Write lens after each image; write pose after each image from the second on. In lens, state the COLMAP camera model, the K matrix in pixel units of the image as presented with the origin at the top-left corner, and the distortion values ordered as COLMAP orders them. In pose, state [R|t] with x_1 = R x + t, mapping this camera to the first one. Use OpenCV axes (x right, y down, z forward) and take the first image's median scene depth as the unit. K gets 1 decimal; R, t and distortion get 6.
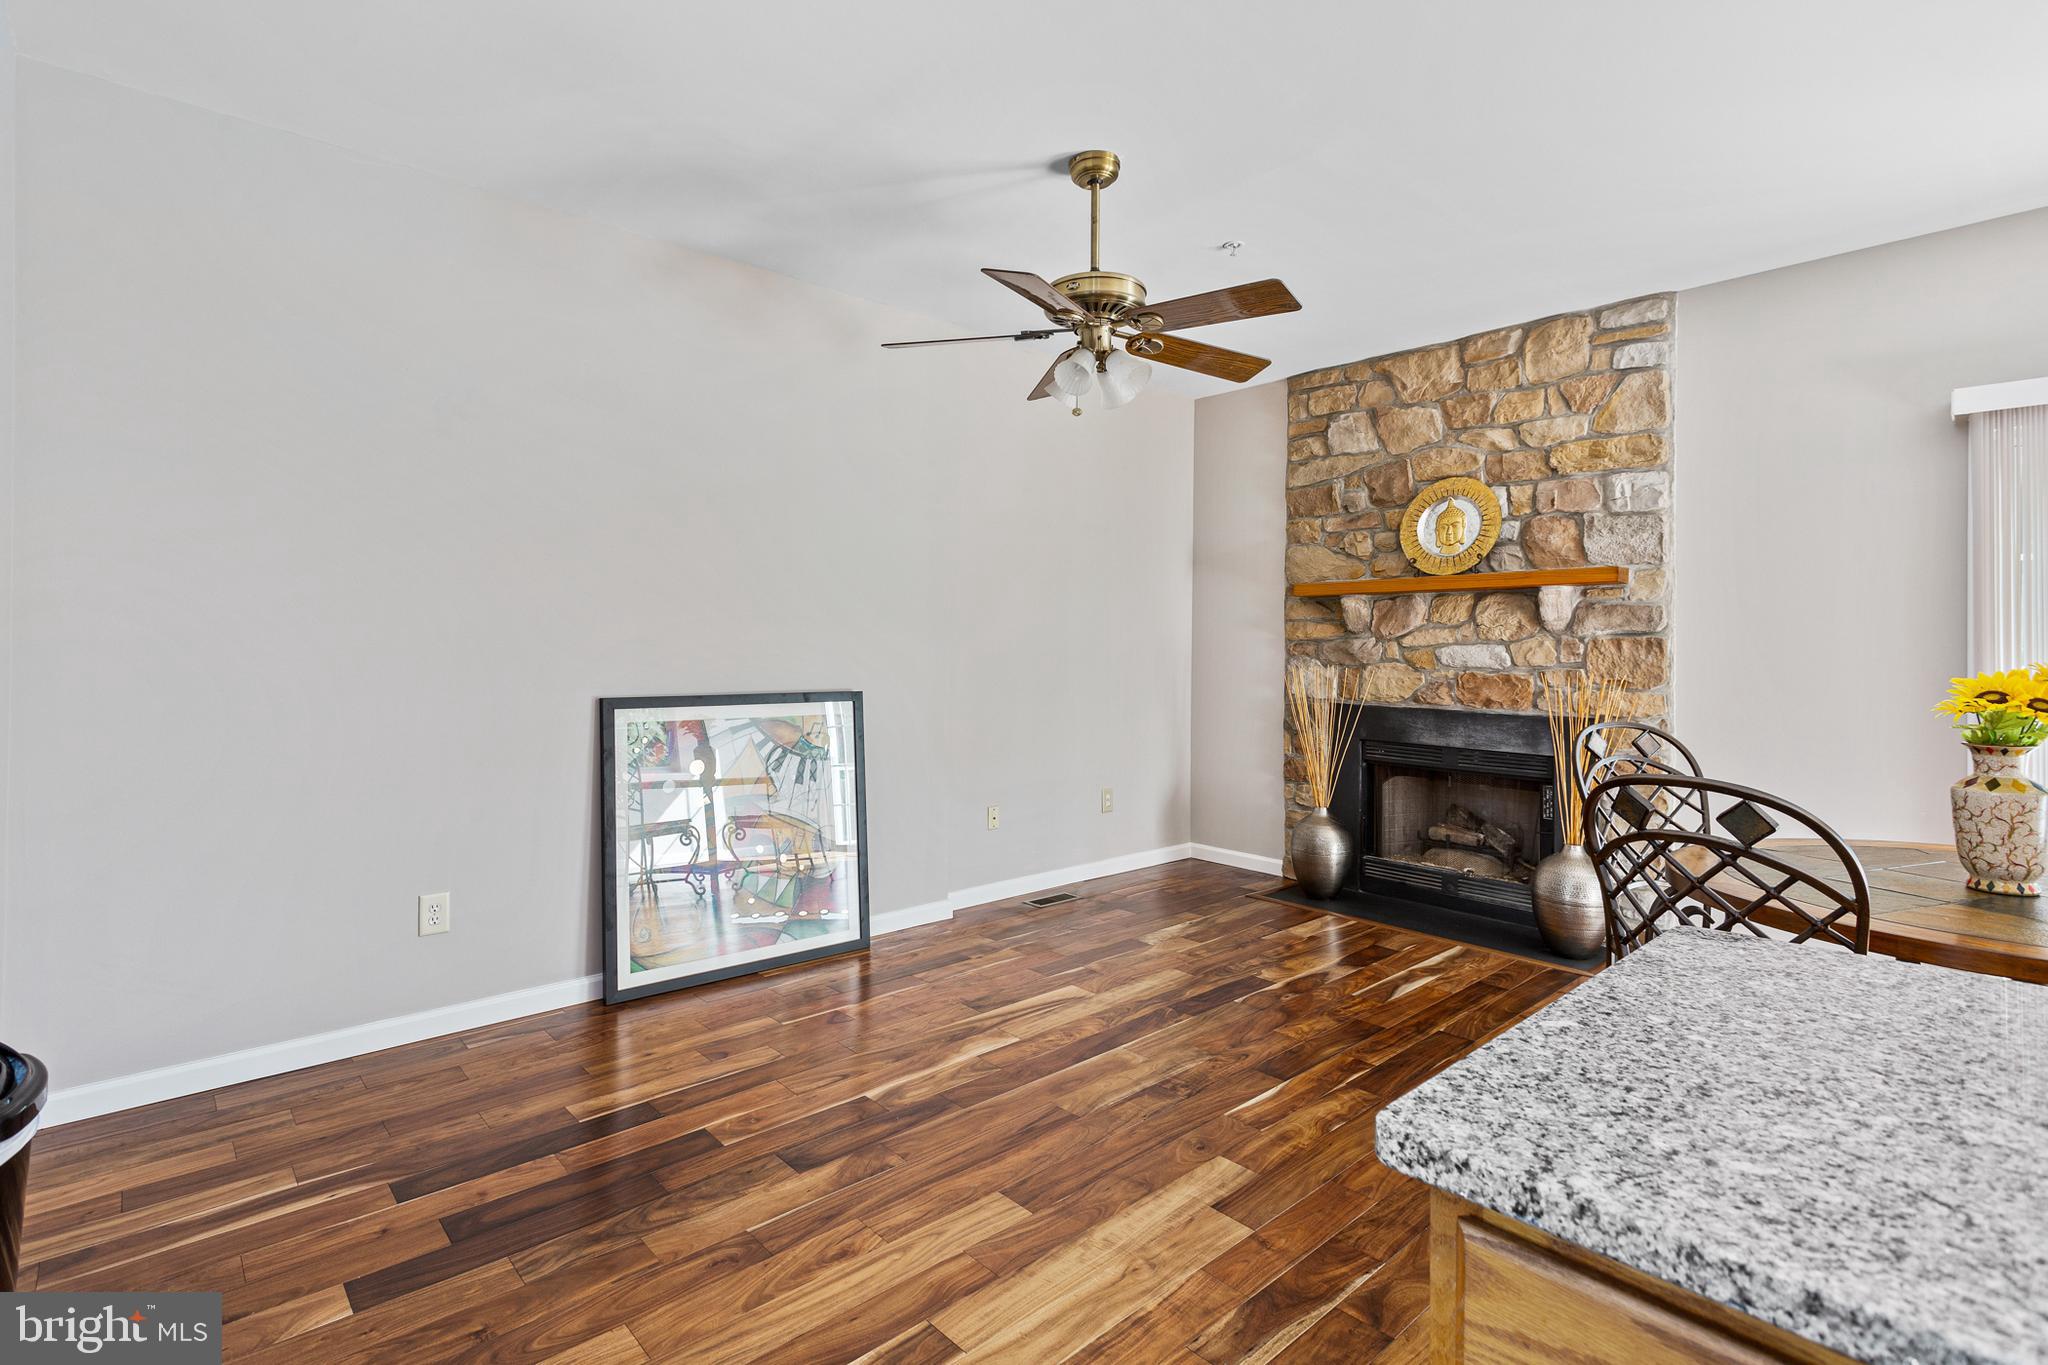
lens RADIAL K [[983.7, 0, 1022.8], [0, 983.7, 642.0], [0, 0, 1]] dist [0.001202, 0.000161]
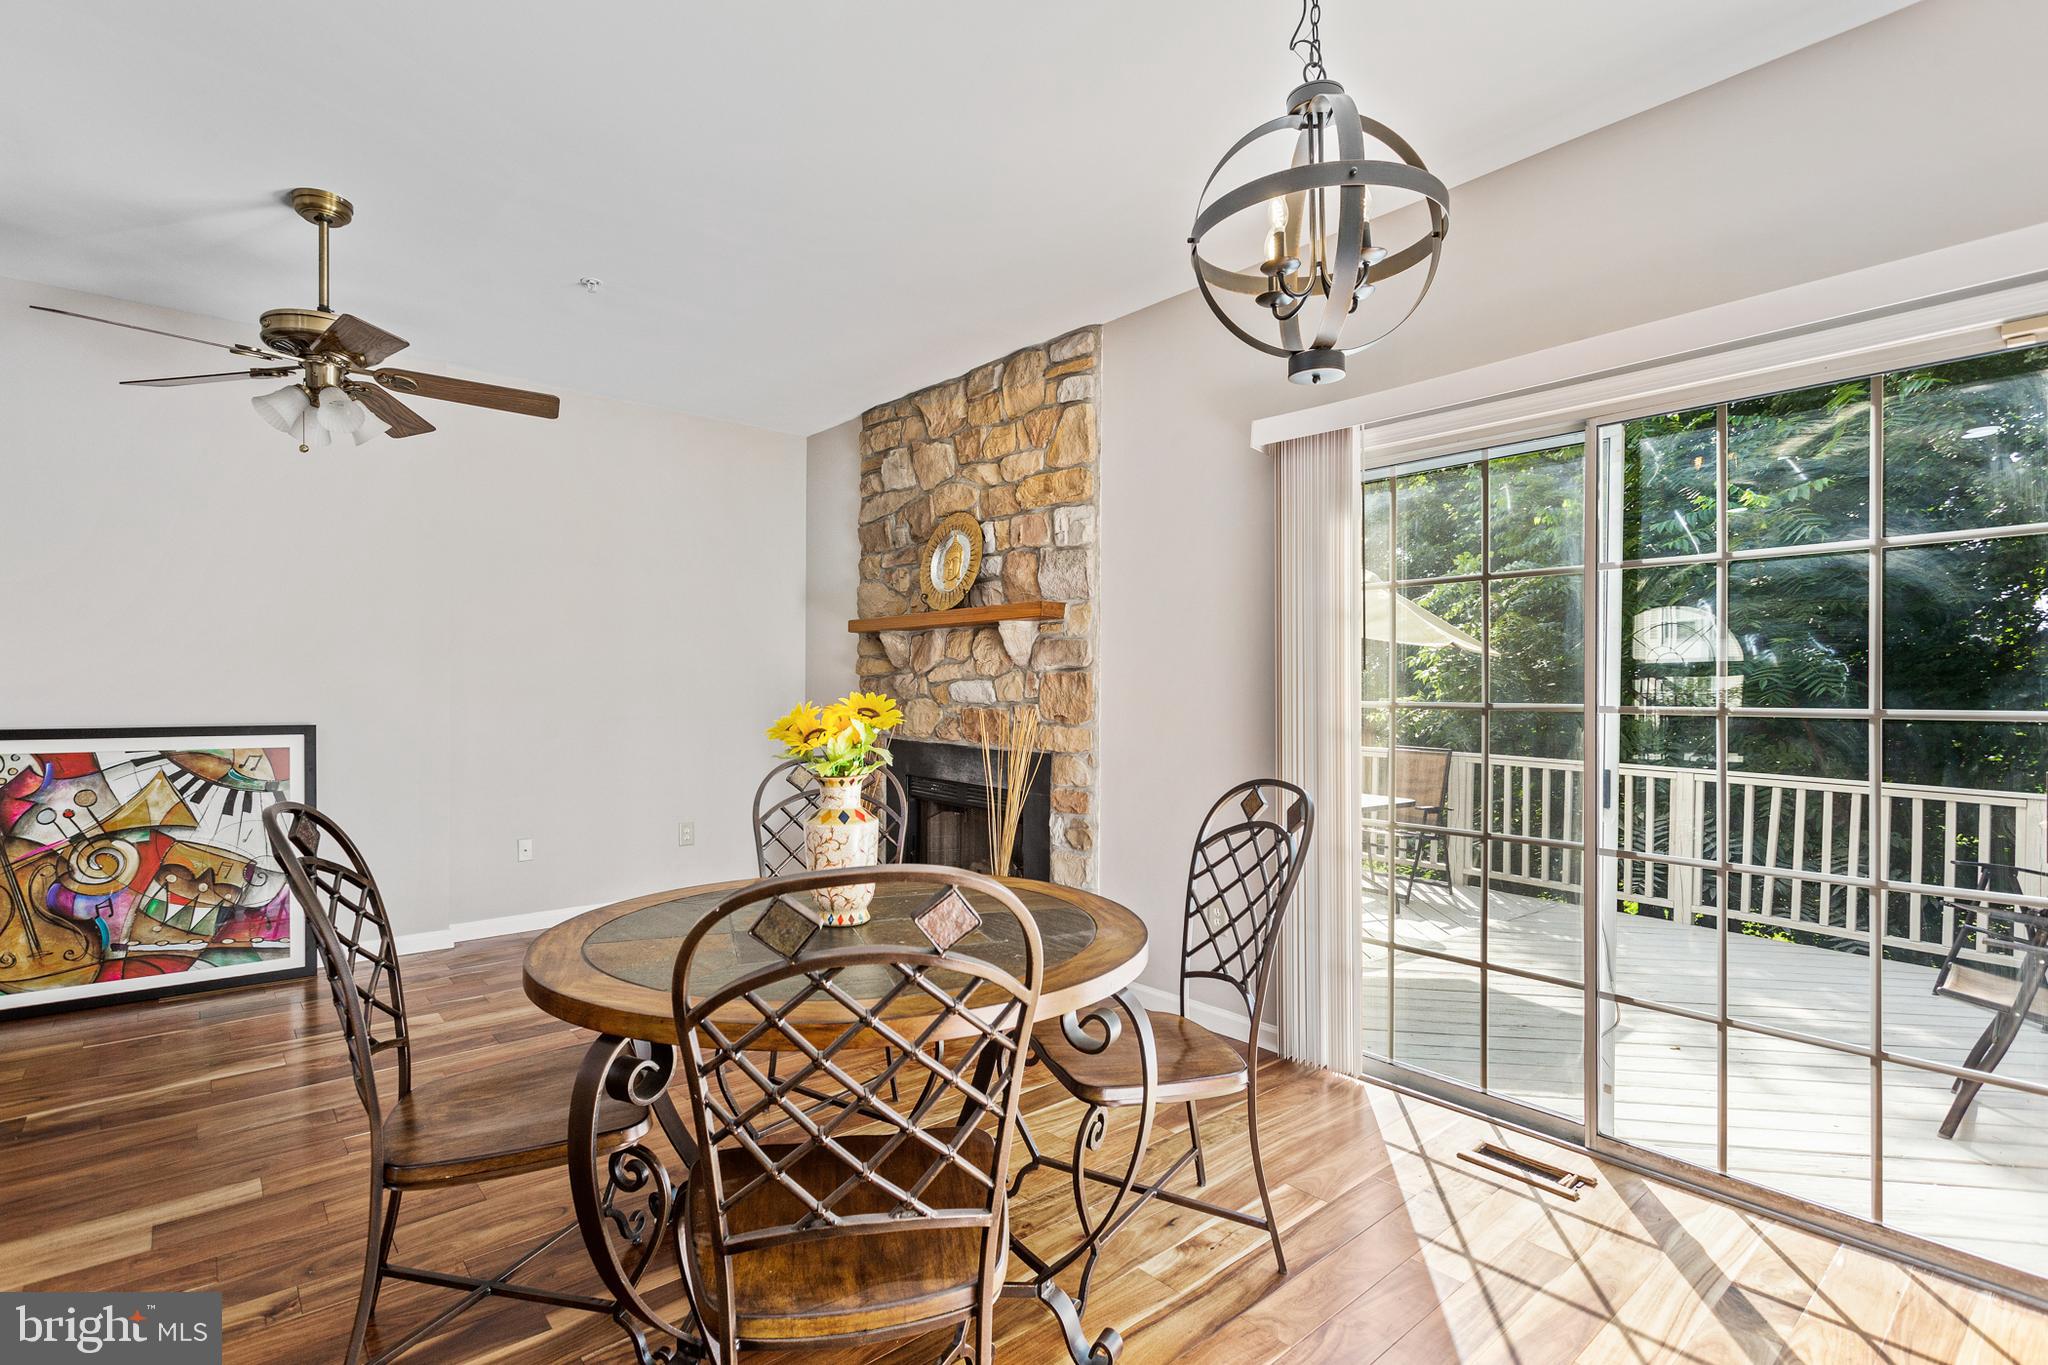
lens RADIAL K [[970.8, 0, 1027.6], [0, 970.8, 690.6], [0, 0, 1]] dist [-0.004870, -0.000043]
pose [[0.999706, 0.000987, -0.024235, 0.575973], [-0.000731, 0.999944, 0.010542, 0.003206], [0.024244, -0.010521, 0.999651, 0.014714]]
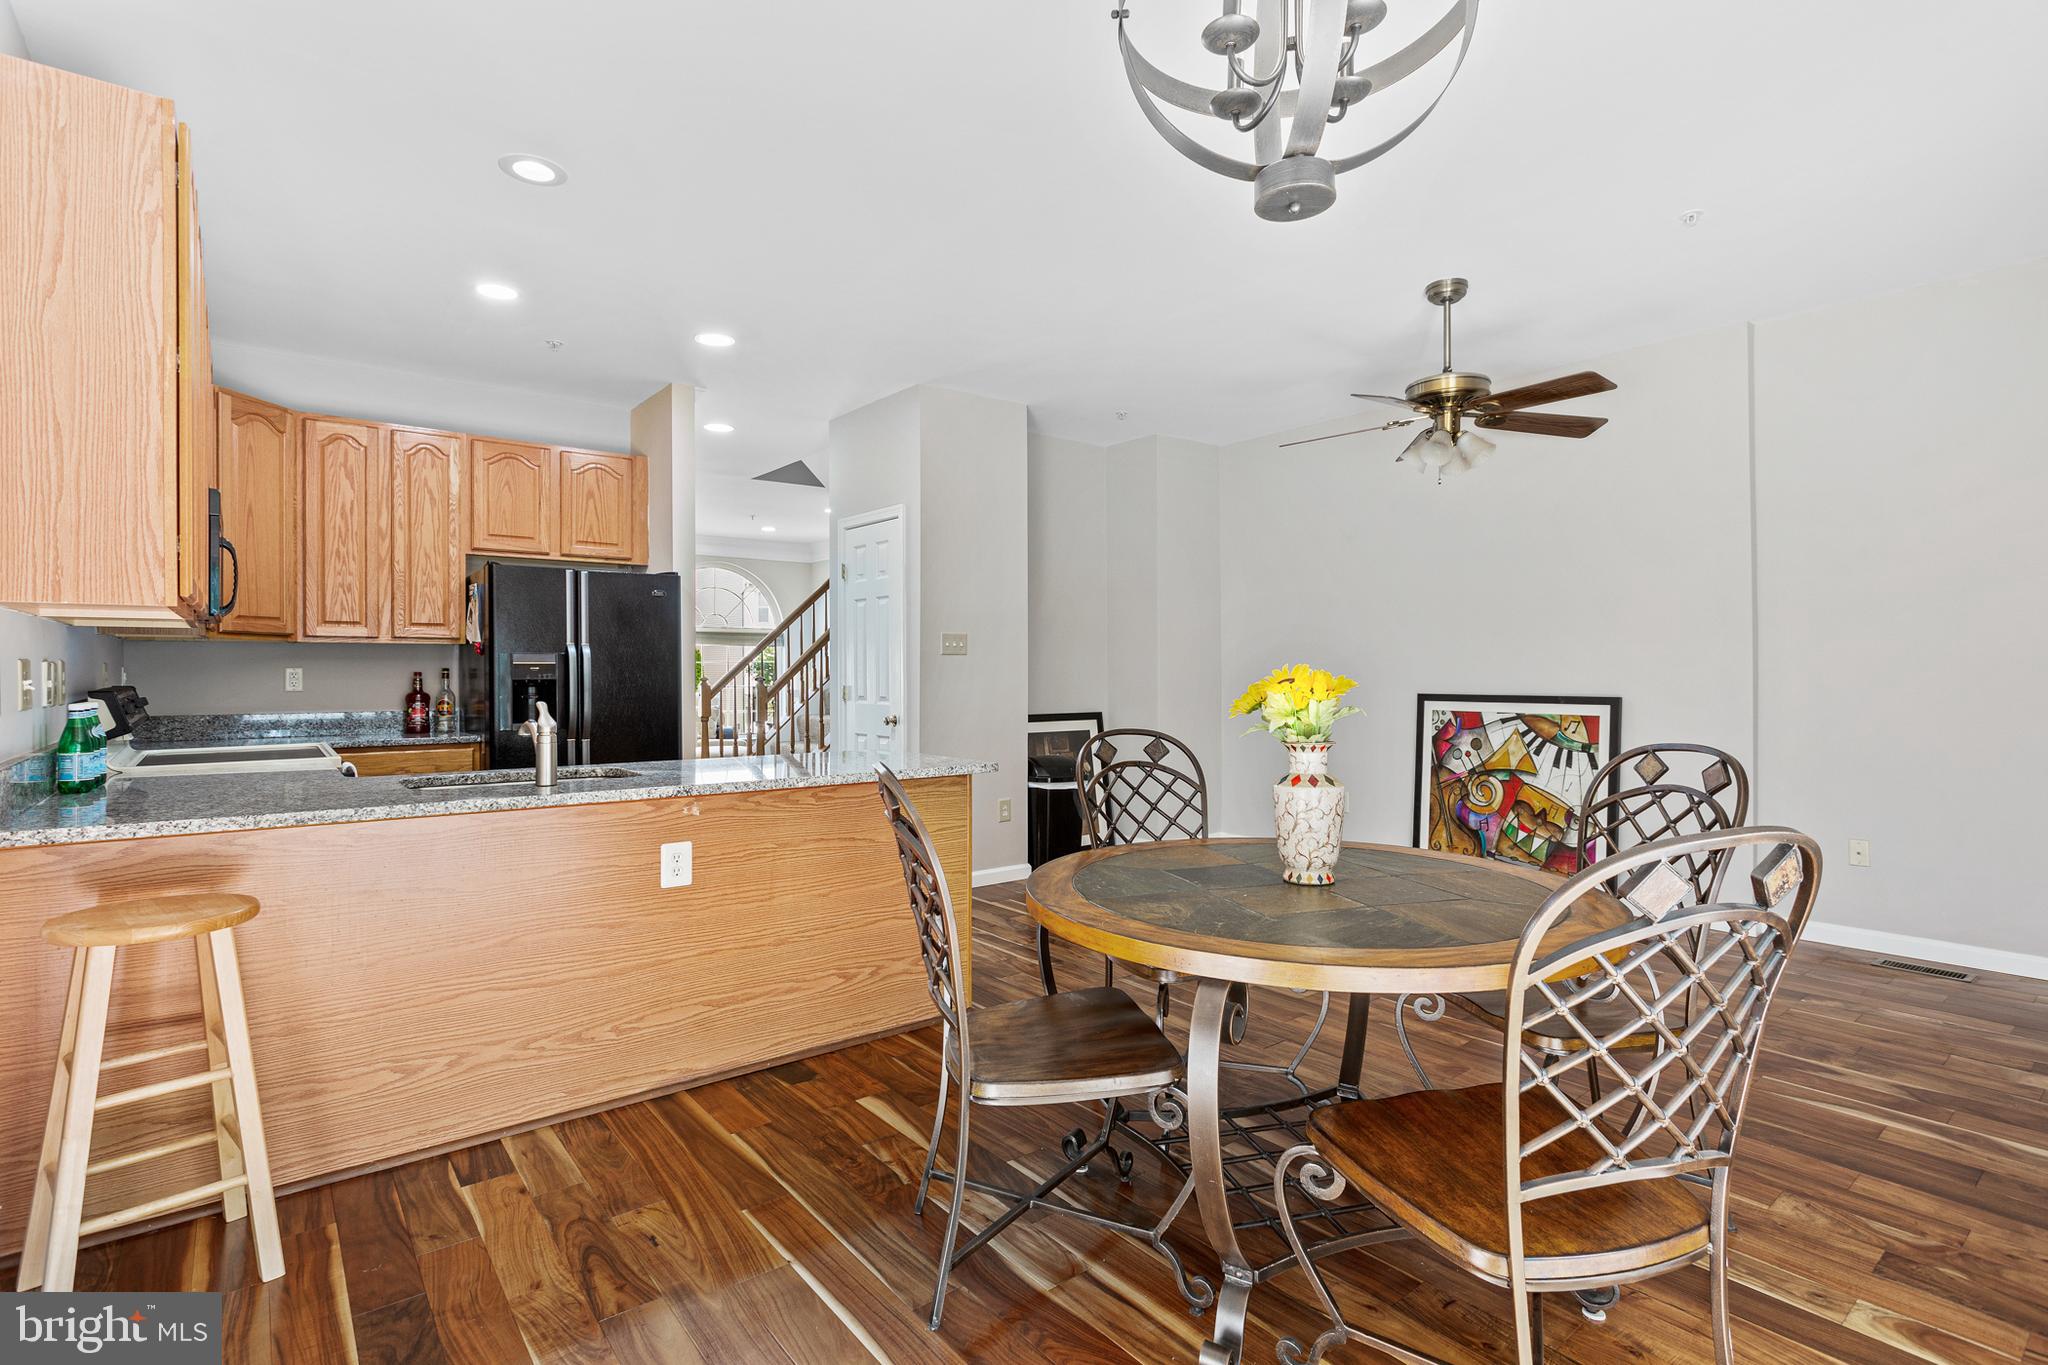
lens RADIAL K [[974.8, 0, 1020.2], [0, 974.8, 678.0], [0, 0, 1]] dist [-0.002448, 0.000541]
pose [[-0.067210, 0.006363, -0.997719, 0.980363], [0.014397, 0.999882, 0.005407, 0.010612], [0.997635, -0.014001, -0.067294, 0.363750]]
